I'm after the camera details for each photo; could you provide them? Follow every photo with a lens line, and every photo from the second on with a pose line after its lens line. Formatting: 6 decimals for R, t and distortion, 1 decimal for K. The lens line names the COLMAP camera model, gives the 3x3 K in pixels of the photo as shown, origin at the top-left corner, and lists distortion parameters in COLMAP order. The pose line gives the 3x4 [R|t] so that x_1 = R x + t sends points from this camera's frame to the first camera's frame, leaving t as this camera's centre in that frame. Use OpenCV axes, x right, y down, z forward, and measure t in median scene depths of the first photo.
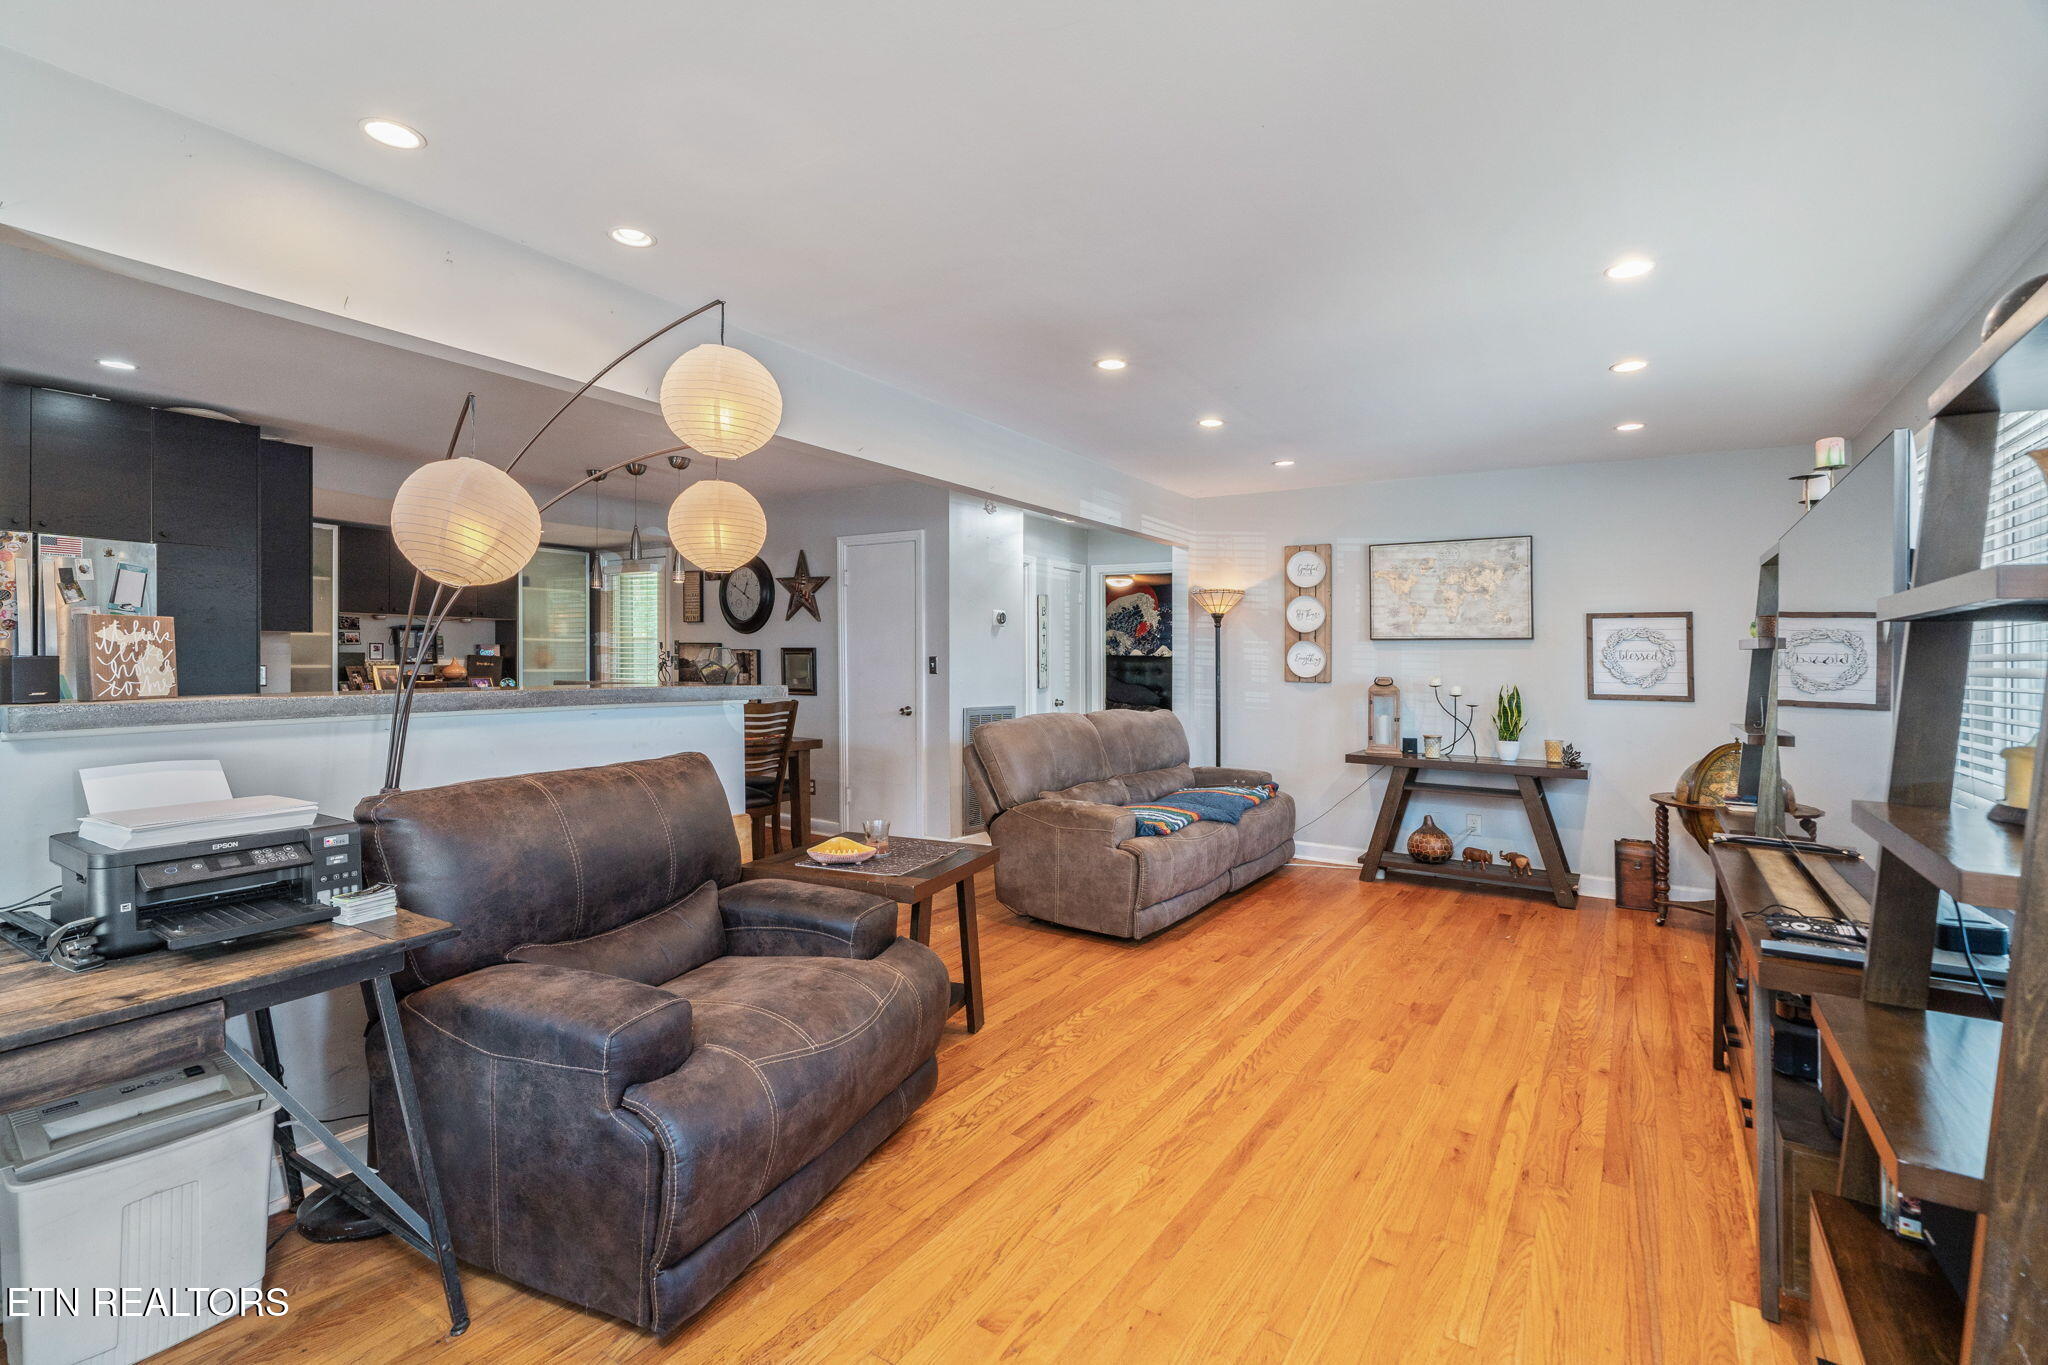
lens RADIAL K [[920.3, 0, 1021.4], [0, 920.3, 671.6], [0, 0, 1]] dist [-0.000593, 0.000094]
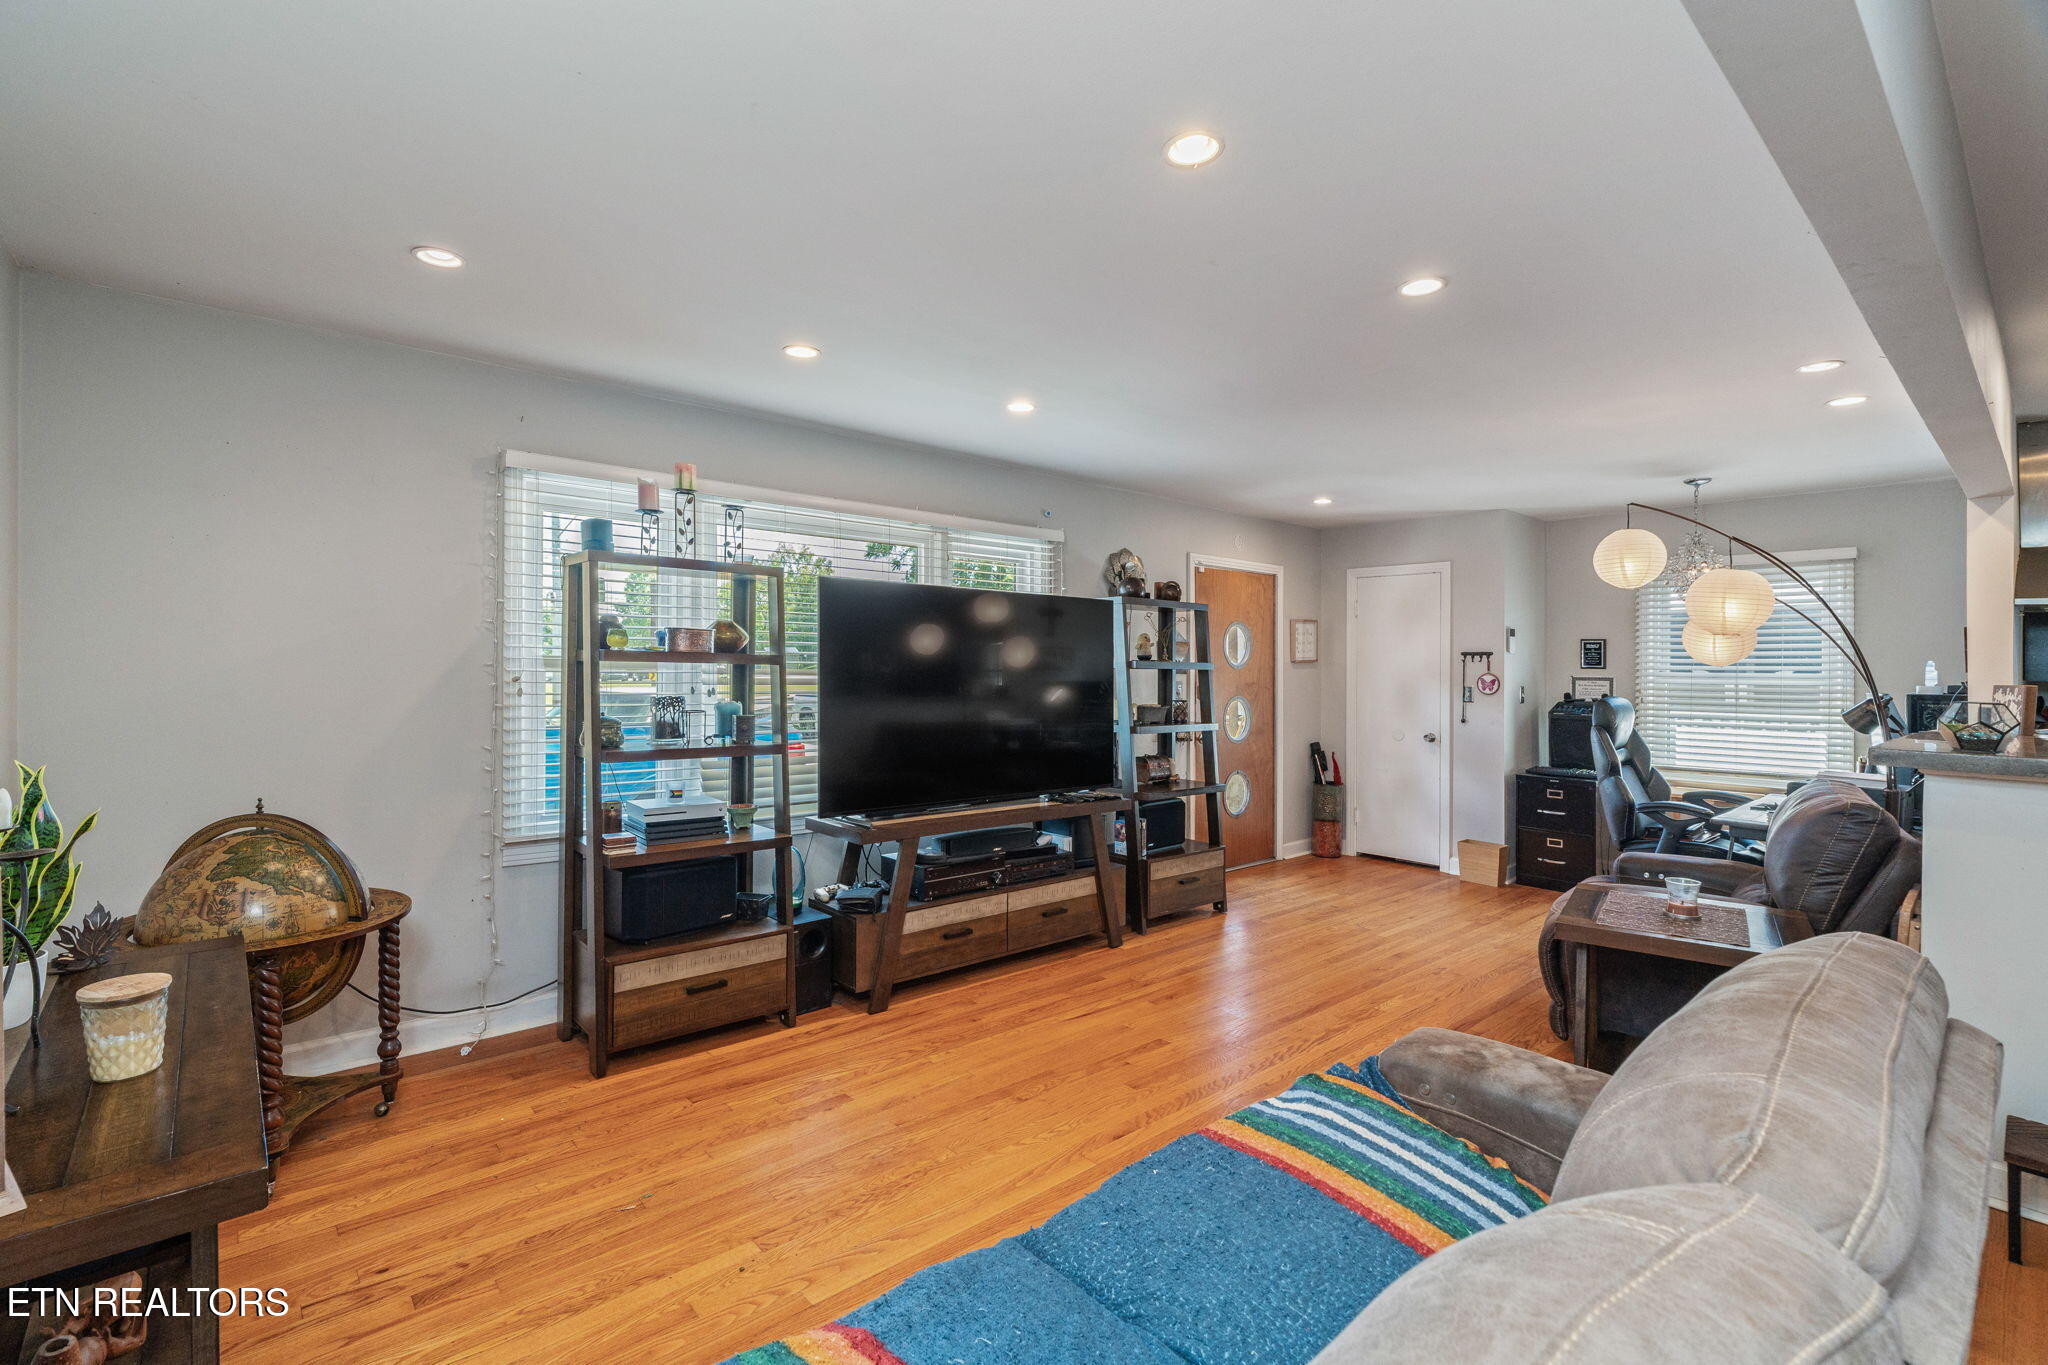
lens RADIAL K [[920.3, 0, 1021.4], [0, 920.3, 671.6], [0, 0, 1]] dist [-0.000593, 0.000094]
pose [[-0.965935, -0.004414, 0.258748, 0.282578], [-0.006865, 0.999940, -0.008570, -0.017831], [-0.258695, -0.010055, -0.965907, 2.327956]]
